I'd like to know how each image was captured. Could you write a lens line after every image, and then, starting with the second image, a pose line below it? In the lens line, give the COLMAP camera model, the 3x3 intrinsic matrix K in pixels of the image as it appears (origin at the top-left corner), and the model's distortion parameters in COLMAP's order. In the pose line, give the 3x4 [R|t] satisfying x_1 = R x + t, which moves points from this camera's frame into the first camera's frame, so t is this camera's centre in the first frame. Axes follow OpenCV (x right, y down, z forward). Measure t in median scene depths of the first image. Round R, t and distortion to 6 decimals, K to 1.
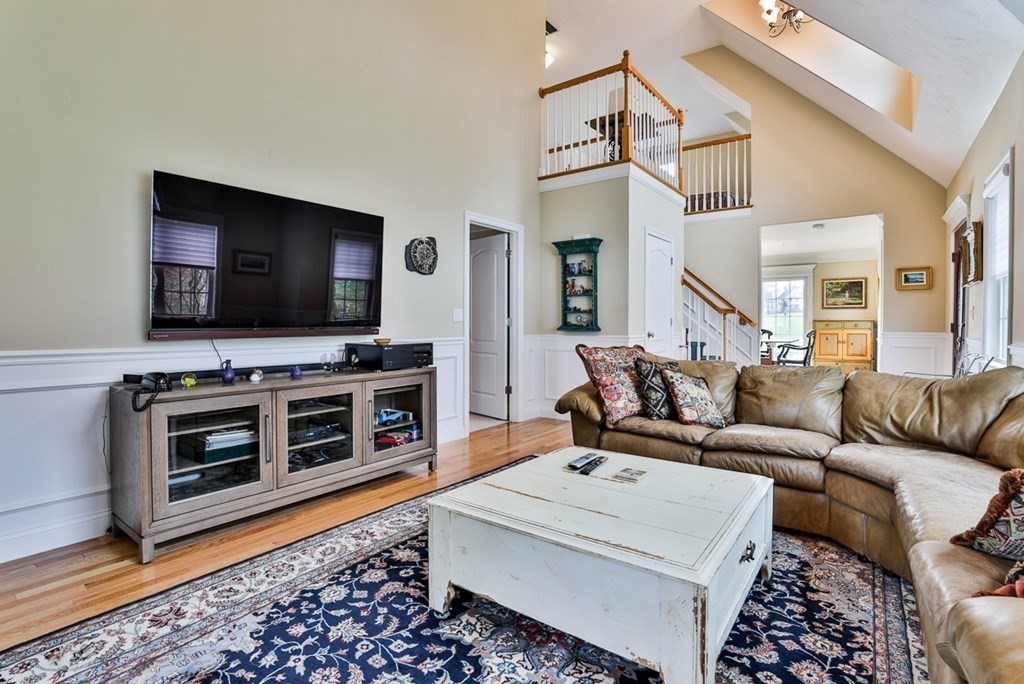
lens RADIAL K [[484.3, 0, 511.1], [0, 484.3, 332.5], [0, 0, 1]] dist [-0.027229, 0.001026]
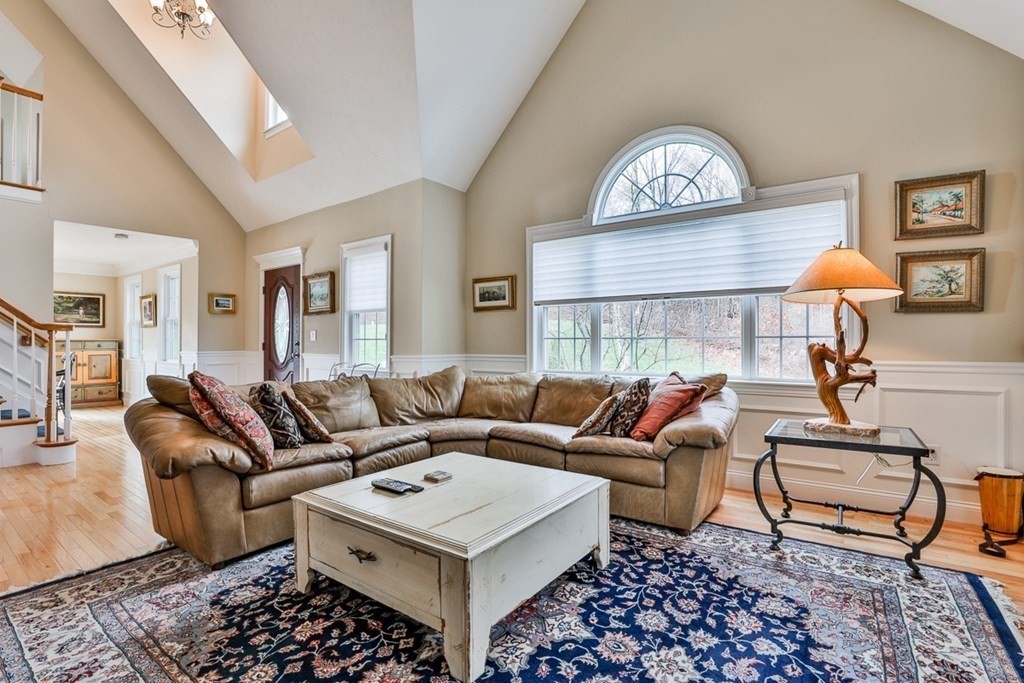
lens RADIAL K [[469.8, 0, 550.6], [0, 469.8, 342.9], [0, 0, 1]] dist [-0.032126, 0.000090]
pose [[-0.050888, 0.000098, 0.998704, -0.297155], [0.020728, 0.999785, 0.000958, -0.004636], [-0.998489, 0.020750, -0.050880, 0.271697]]
